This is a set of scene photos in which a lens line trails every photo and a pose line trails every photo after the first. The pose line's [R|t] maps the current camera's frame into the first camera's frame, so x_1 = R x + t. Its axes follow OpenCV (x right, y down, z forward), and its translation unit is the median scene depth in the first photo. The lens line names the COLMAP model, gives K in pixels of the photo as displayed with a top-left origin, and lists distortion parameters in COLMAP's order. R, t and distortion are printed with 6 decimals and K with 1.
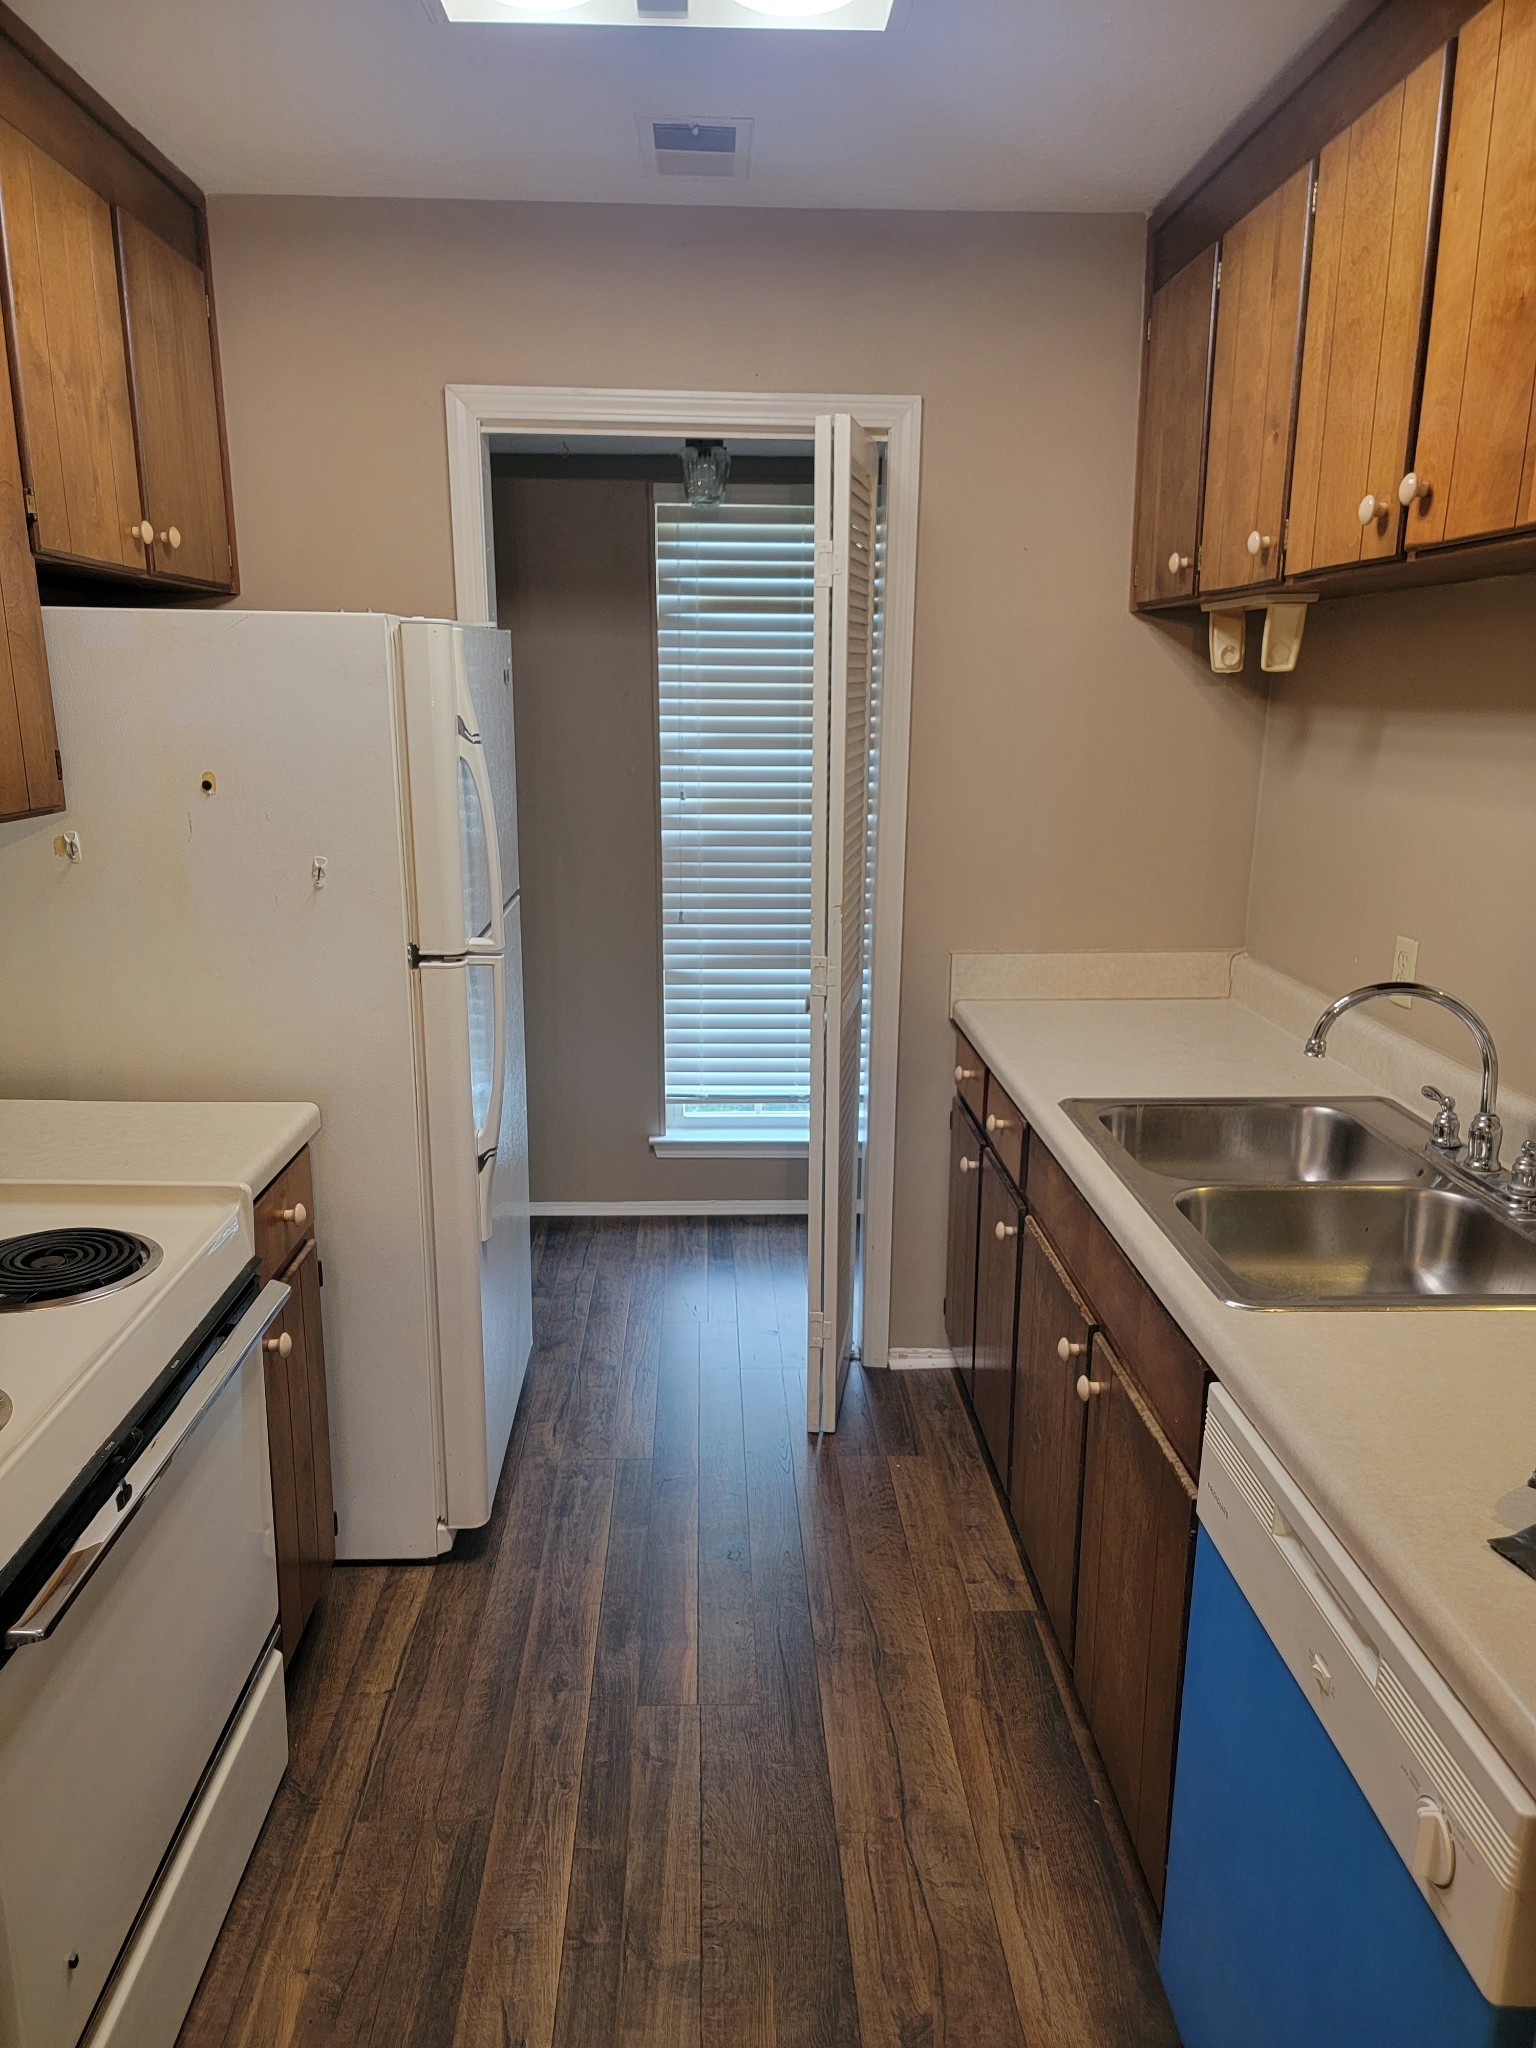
lens RADIAL K [[1419.4, 0, 774.4], [0, 1419.4, 1062.8], [0, 0, 1]] dist [0.073721, -0.056000]
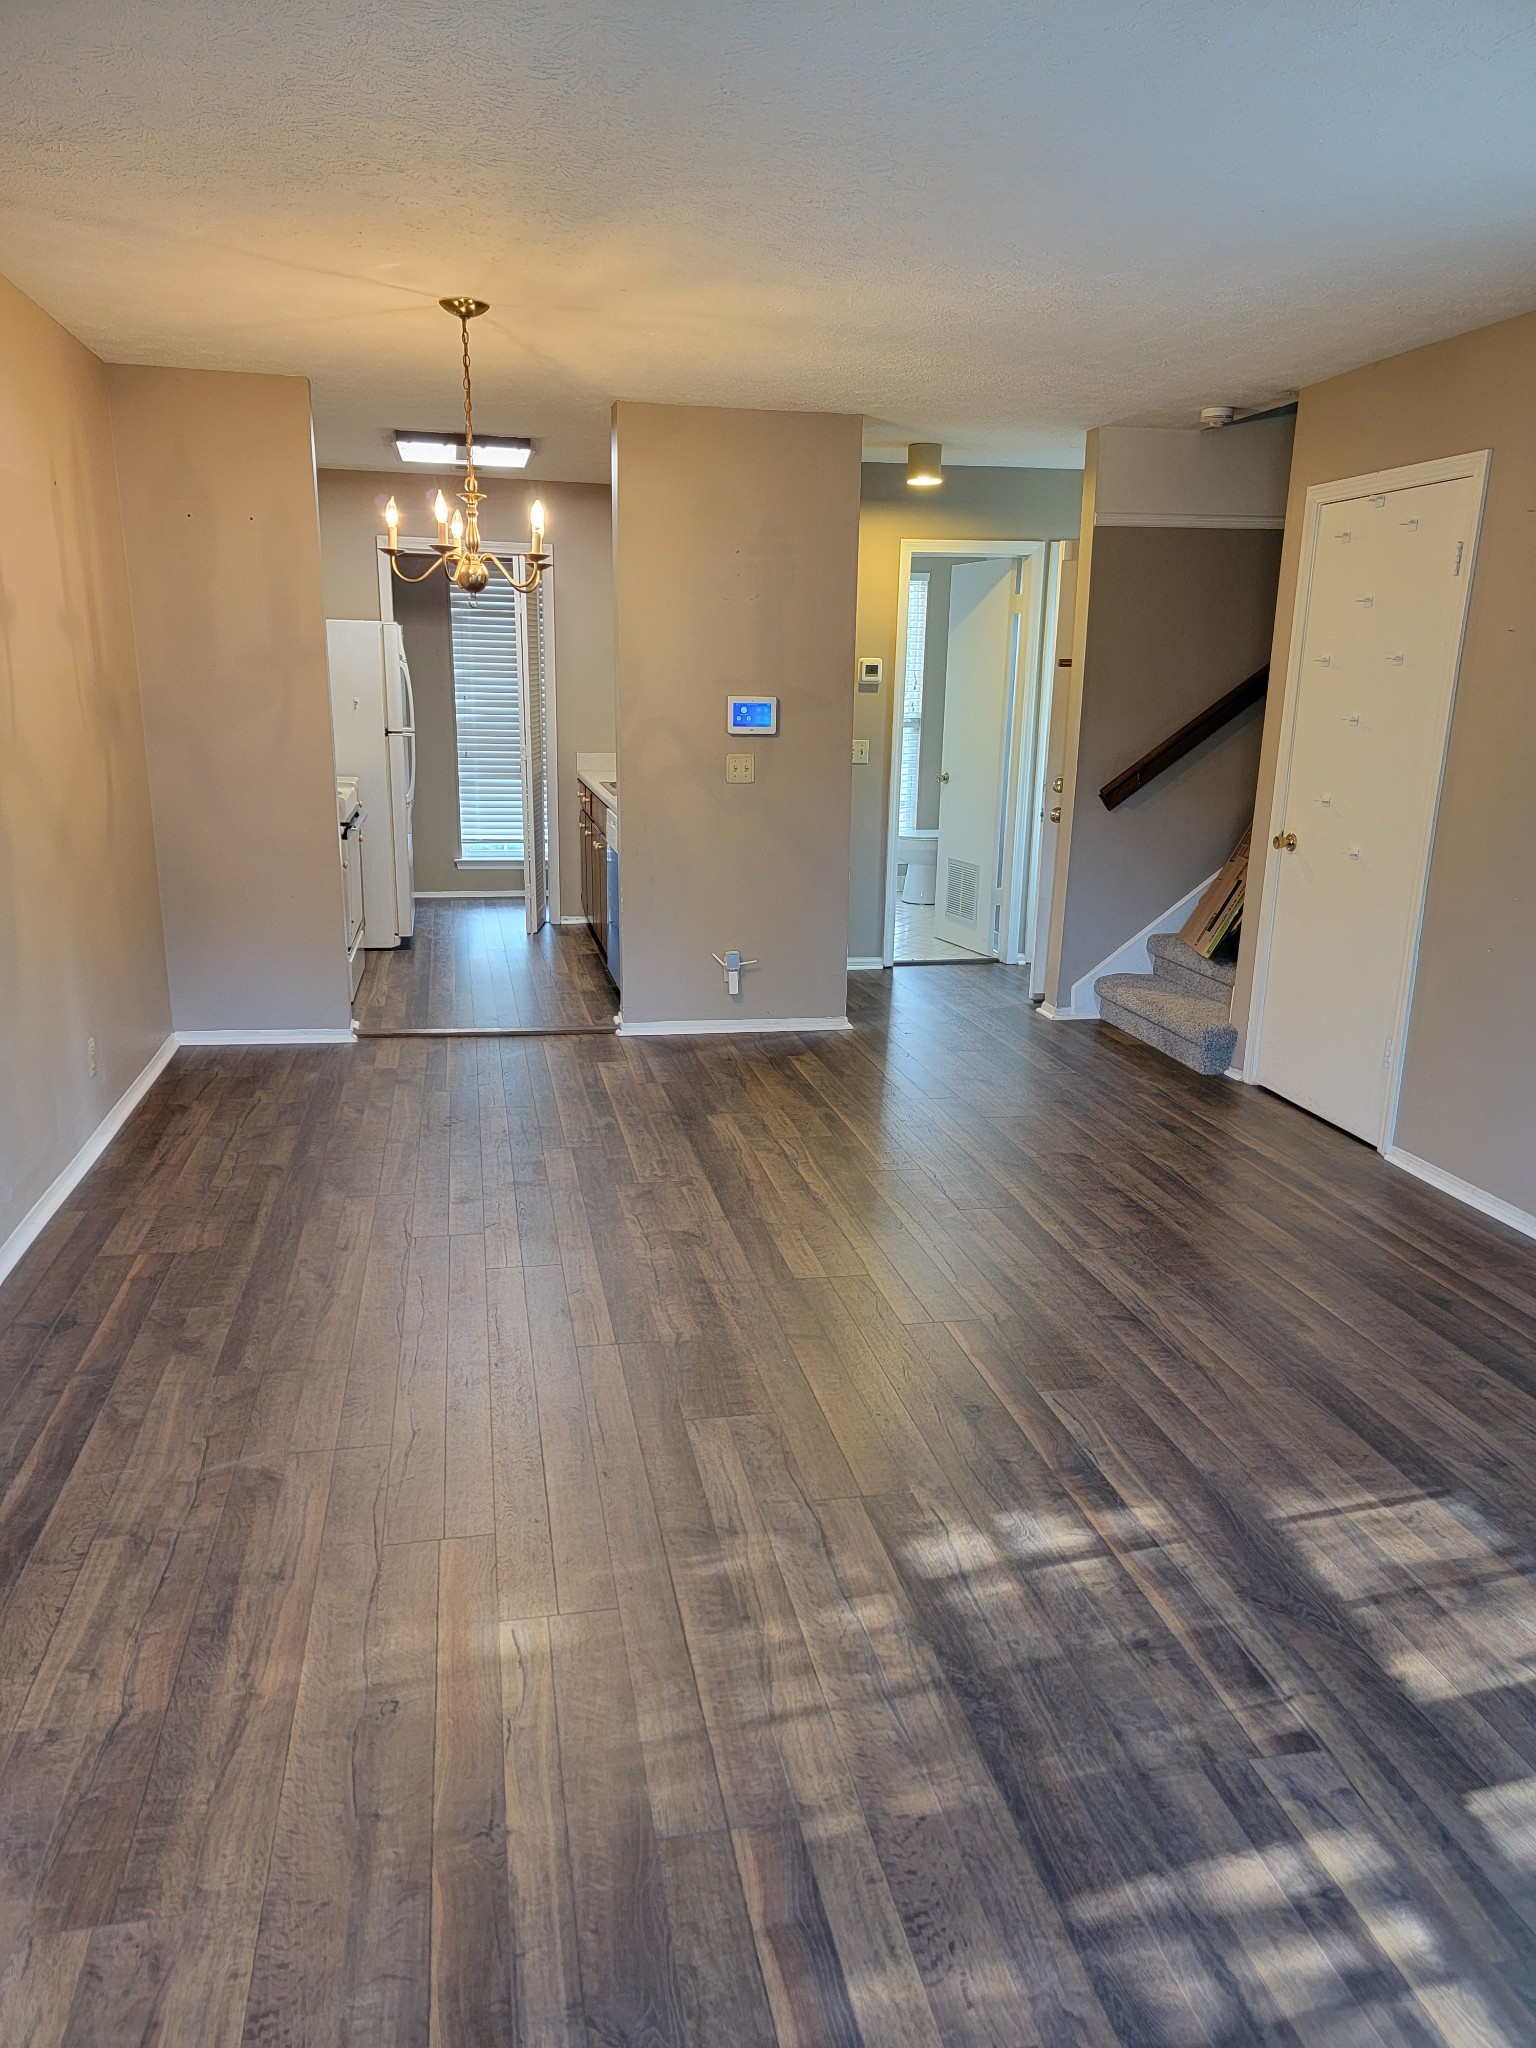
lens RADIAL K [[1422.7, 0, 773.8], [0, 1422.7, 1085.2], [0, 0, 1]] dist [0.087965, -0.078491]
pose [[0.985312, -0.029661, 0.168167, 0.025990], [0.027456, 0.999504, 0.015420, 0.654800], [-0.168541, -0.010576, 0.985638, -2.158608]]
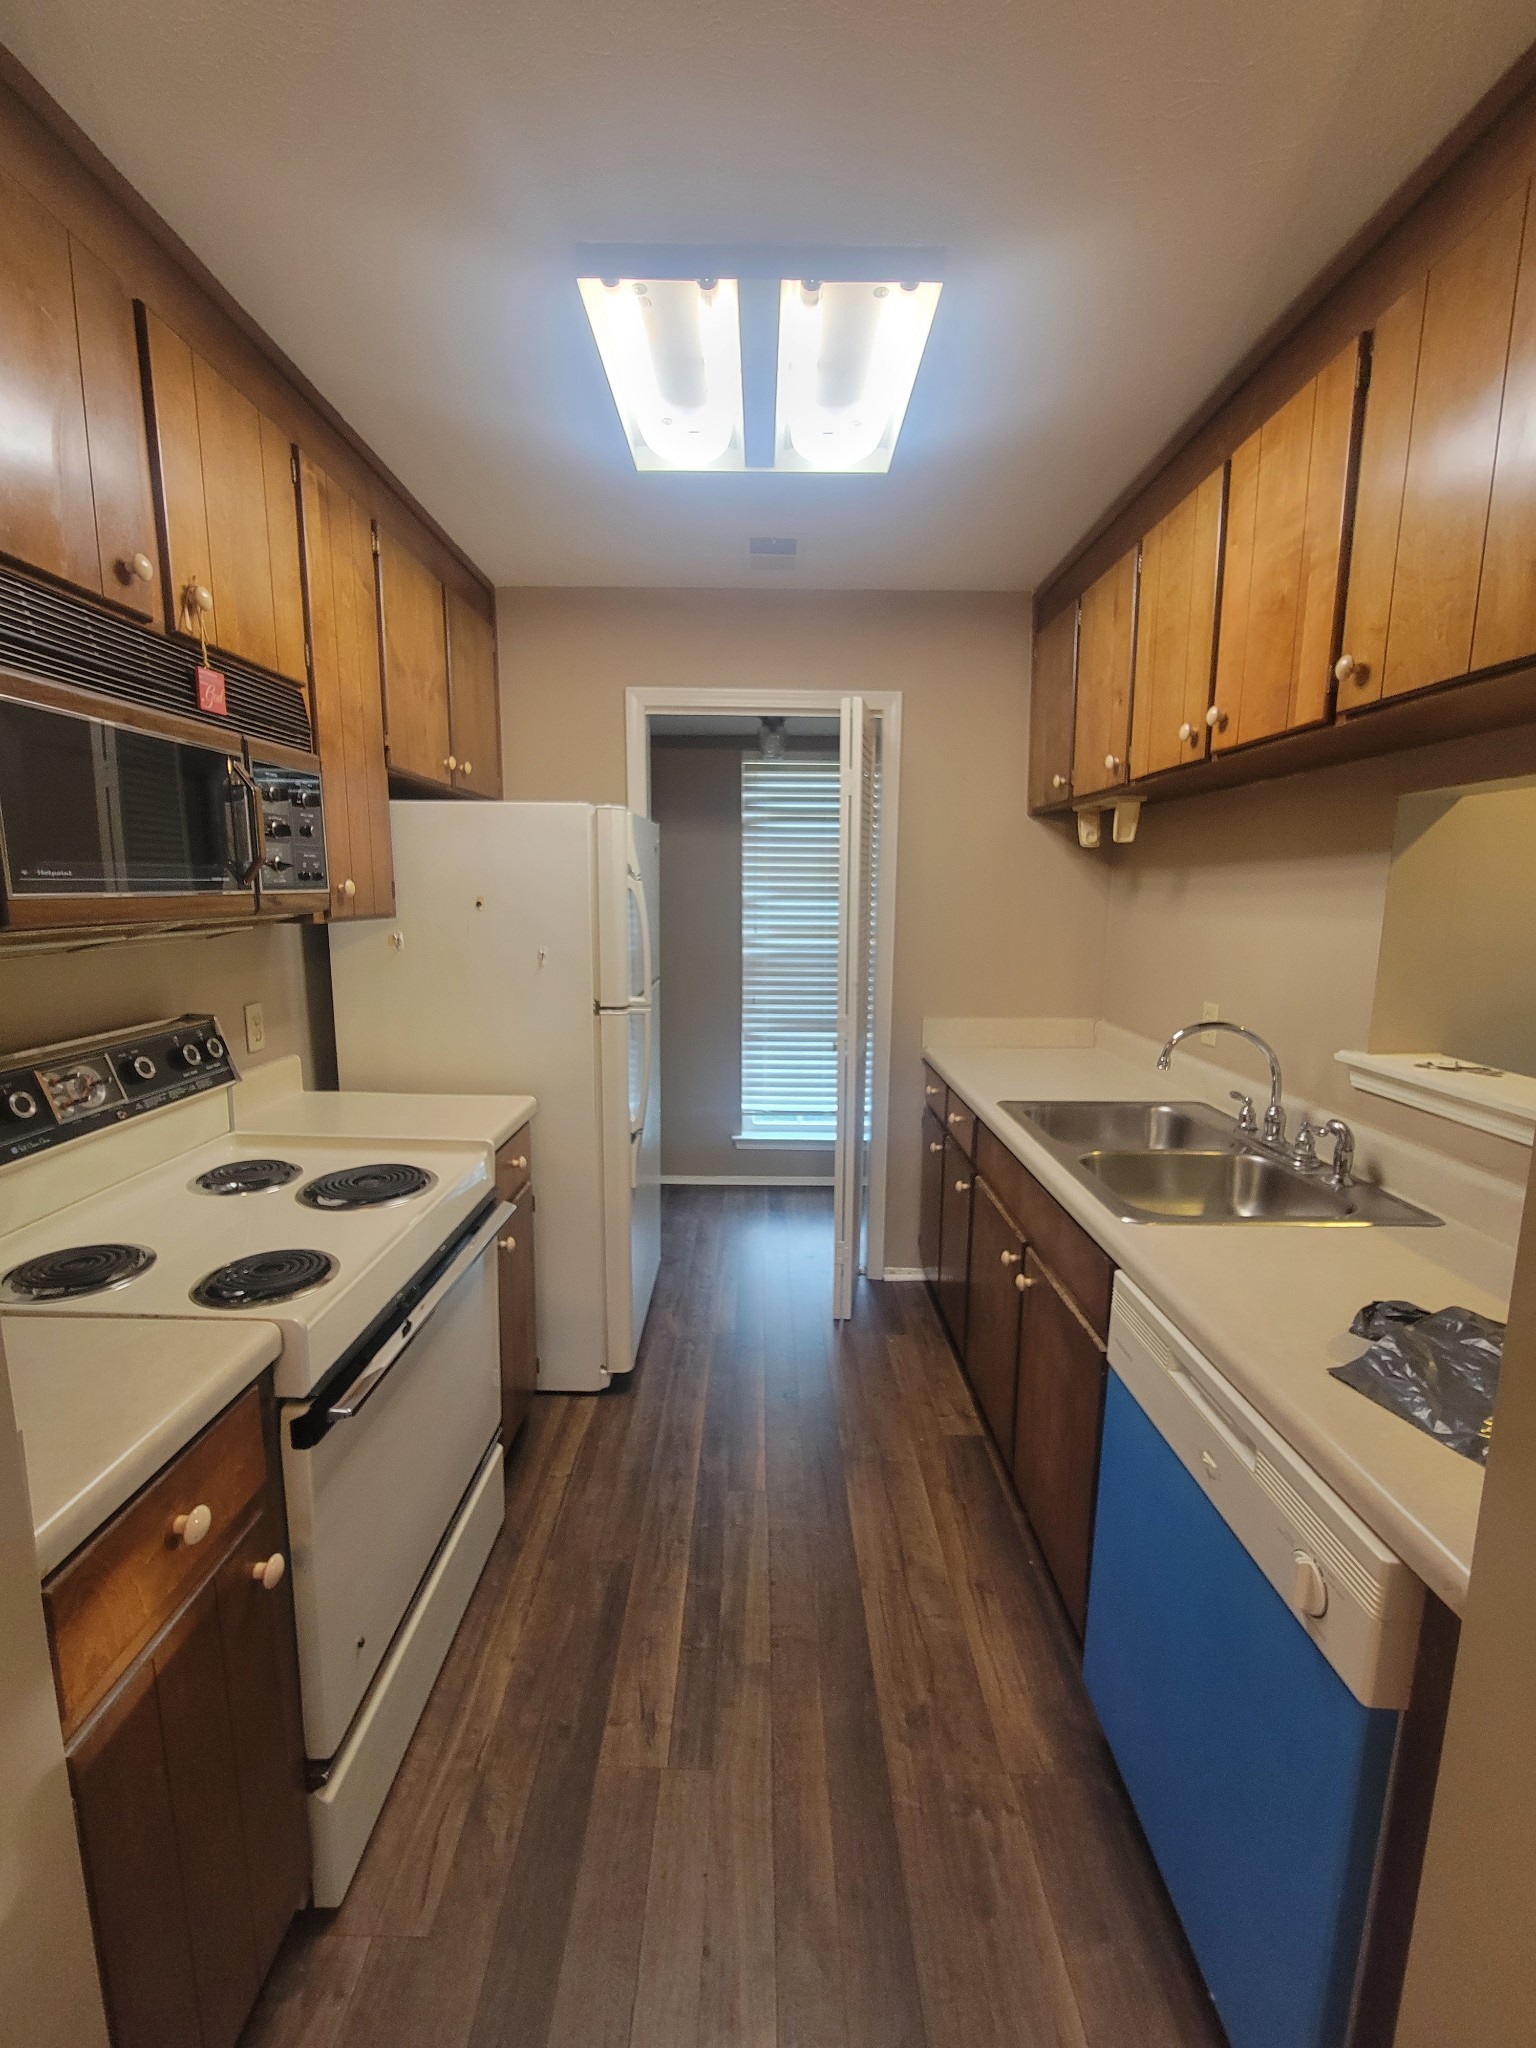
lens RADIAL K [[841.0, 0, 768.0], [0, 841.0, 1024.0], [0, 0, 1]] dist [-0.004917, -0.000716]
pose [[0.999243, 0.006258, -0.038394, -0.019533], [-0.010137, 0.994764, -0.101693, 0.039106], [0.037556, 0.102006, 0.994075, 0.053513]]
